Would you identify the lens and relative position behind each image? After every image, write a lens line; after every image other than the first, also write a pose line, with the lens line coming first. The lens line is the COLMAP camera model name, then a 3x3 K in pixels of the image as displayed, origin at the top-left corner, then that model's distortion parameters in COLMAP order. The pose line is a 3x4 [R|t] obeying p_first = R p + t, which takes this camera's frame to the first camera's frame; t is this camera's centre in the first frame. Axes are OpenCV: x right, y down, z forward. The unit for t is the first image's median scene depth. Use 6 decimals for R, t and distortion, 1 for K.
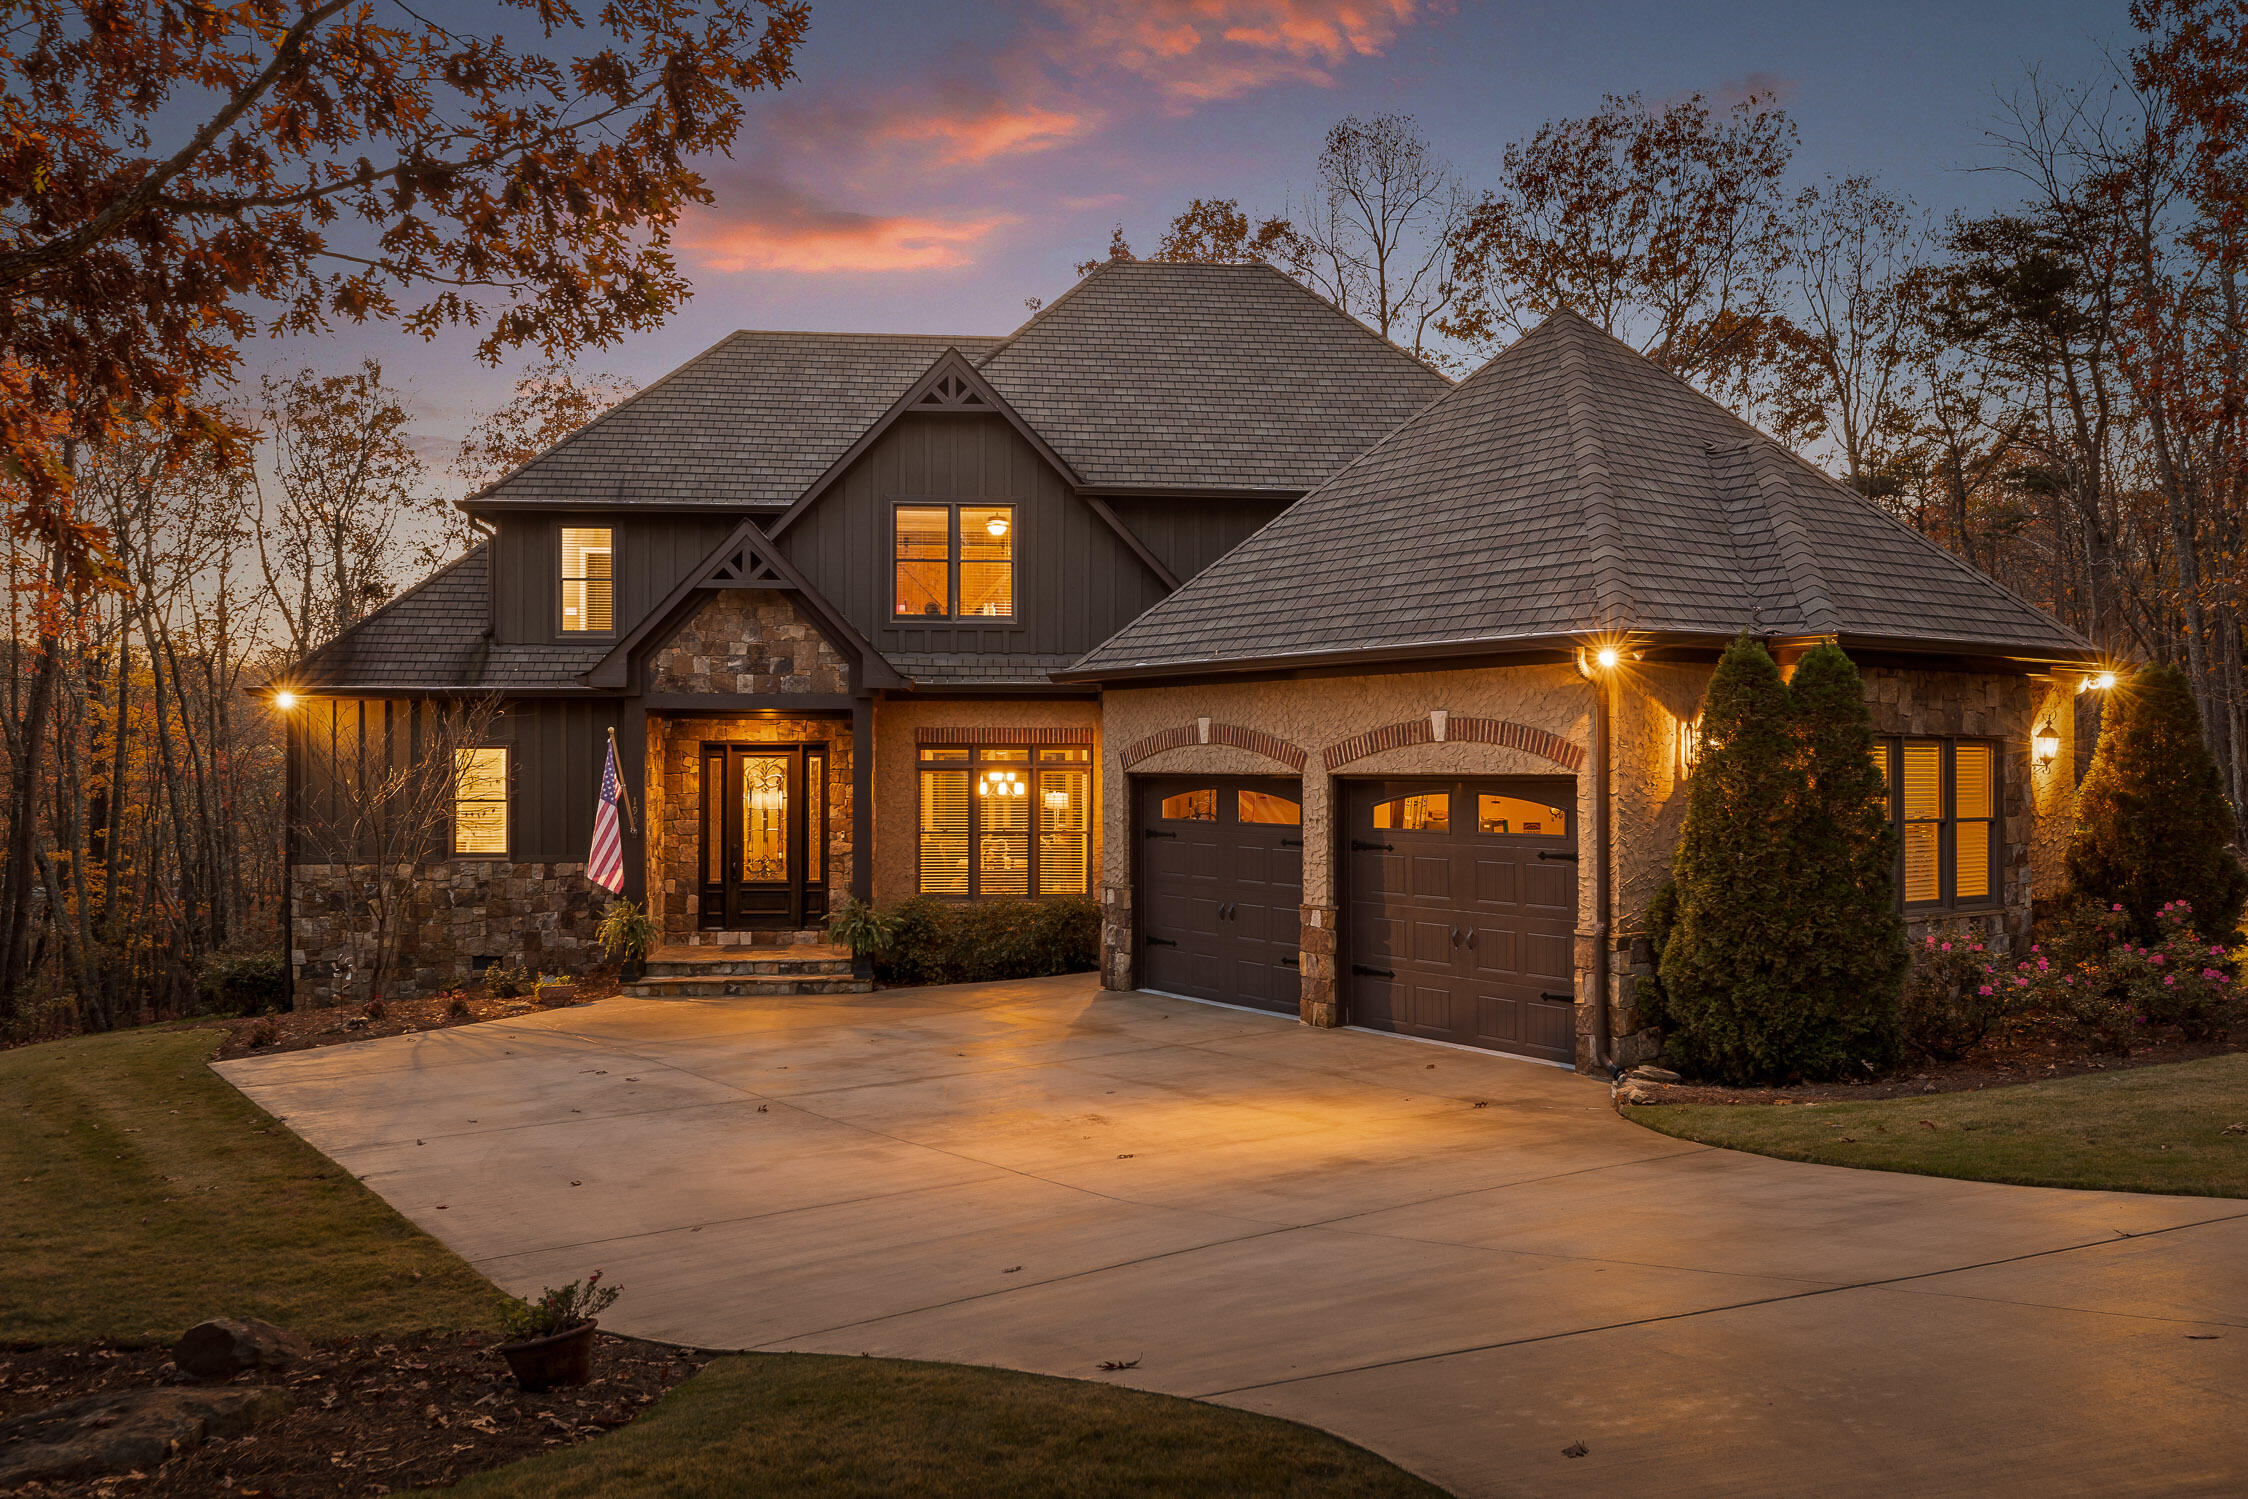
lens RADIAL K [[1755.4, 0, 1137.3], [0, 1755.4, 735.2], [0, 0, 1]] dist [0.004181, -0.001599]
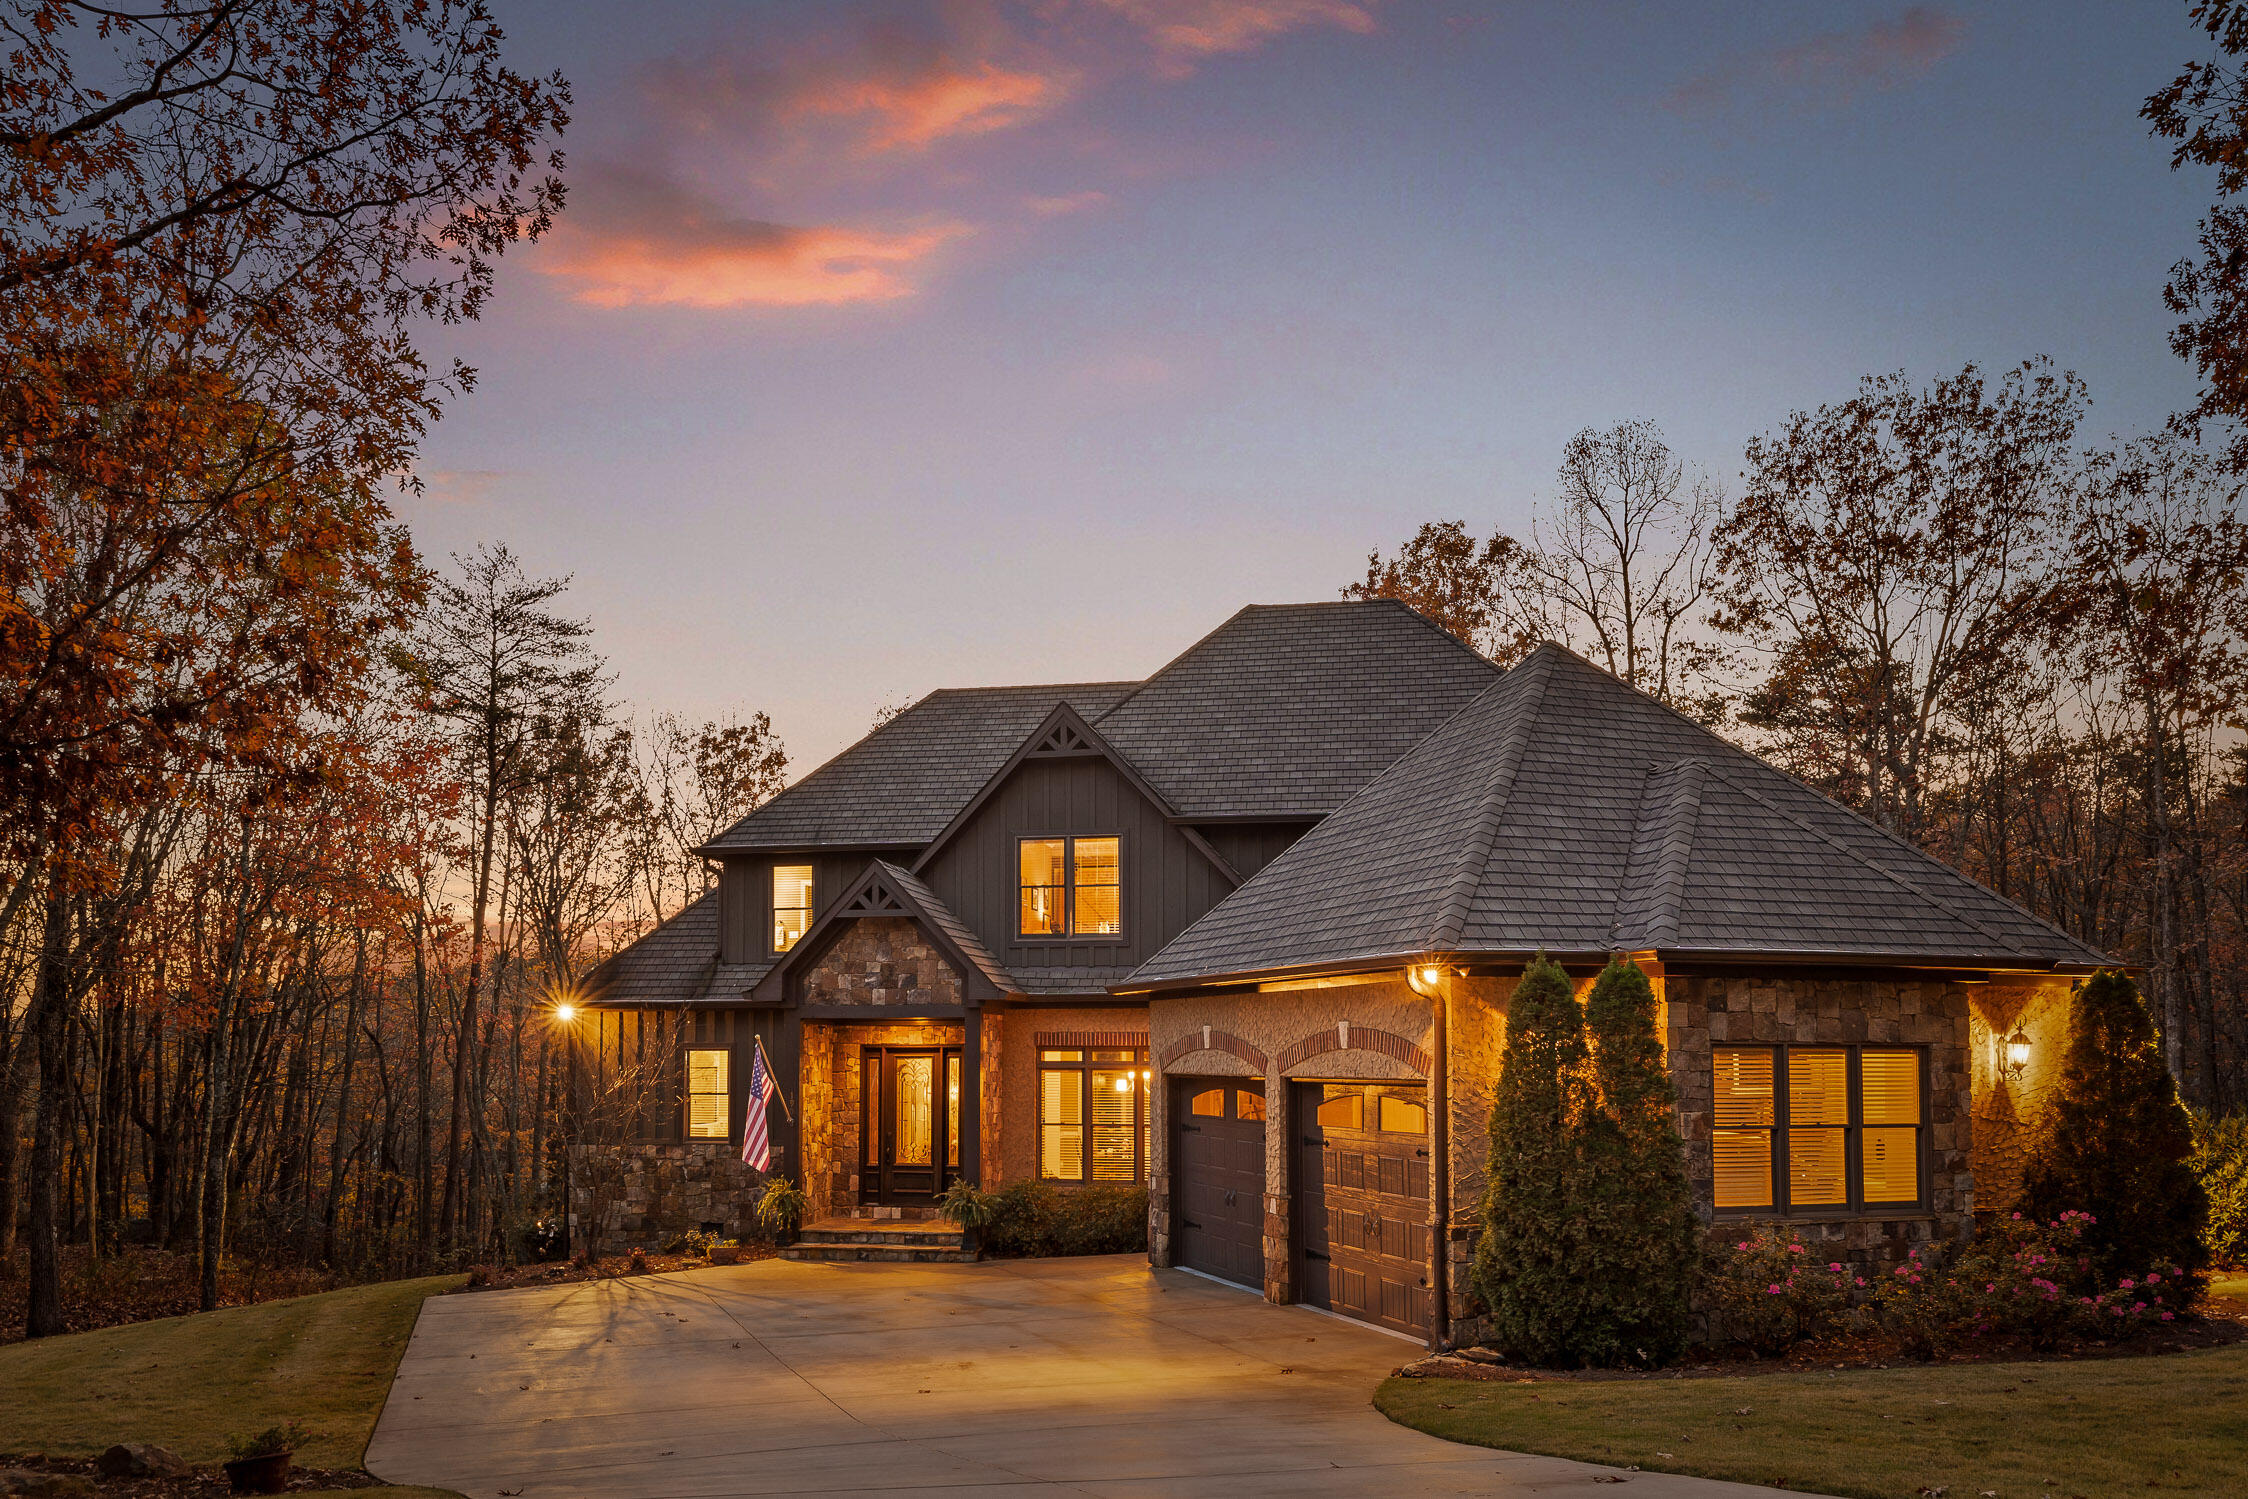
lens RADIAL K [[1715.4, 0, 1071.6], [0, 1715.4, 956.2], [0, 0, 1]] dist [0.019192, -0.000798]
pose [[0.956922, -0.016335, -0.289885, 0.223611], [0.004426, 0.999121, -0.041688, -0.007247], [0.290311, 0.038609, 0.956153, -0.067006]]
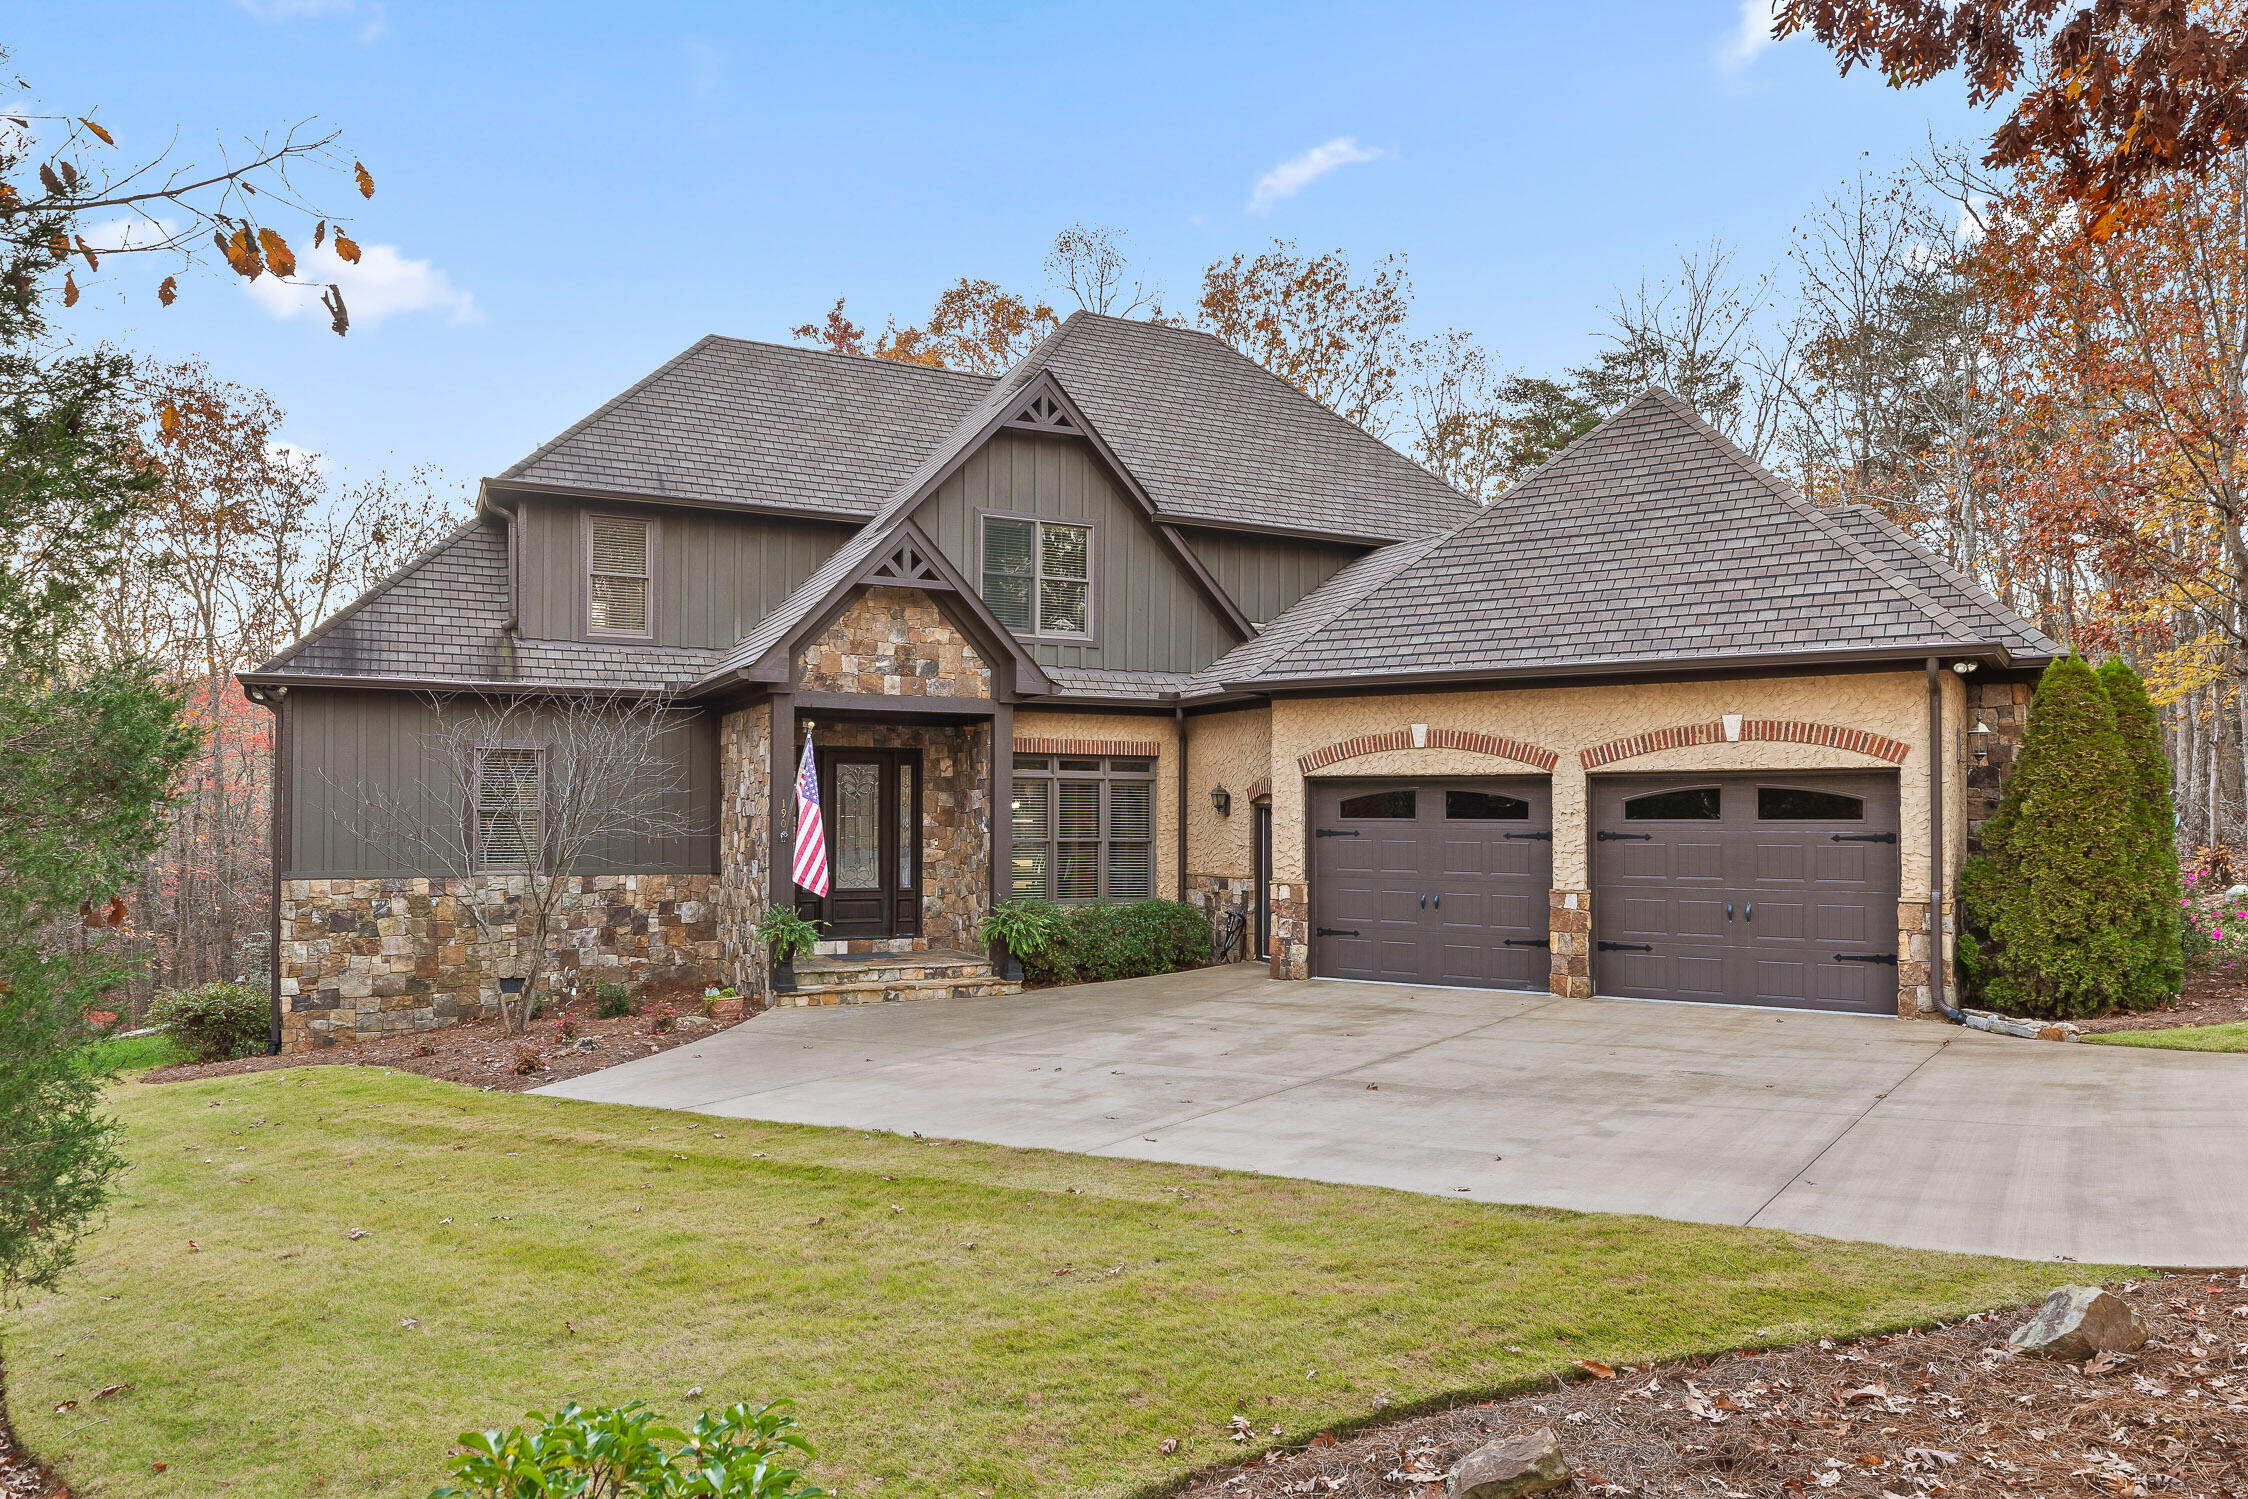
lens RADIAL K [[1515.9, 0, 1132.1], [0, 1515.9, 796.2], [0, 0, 1]] dist [0.010729, 0.001647]
pose [[0.928610, 0.008594, 0.370957, -0.388358], [-0.009023, 0.999959, -0.000580, 0.030241], [-0.370947, -0.002809, 0.928650, 0.152963]]
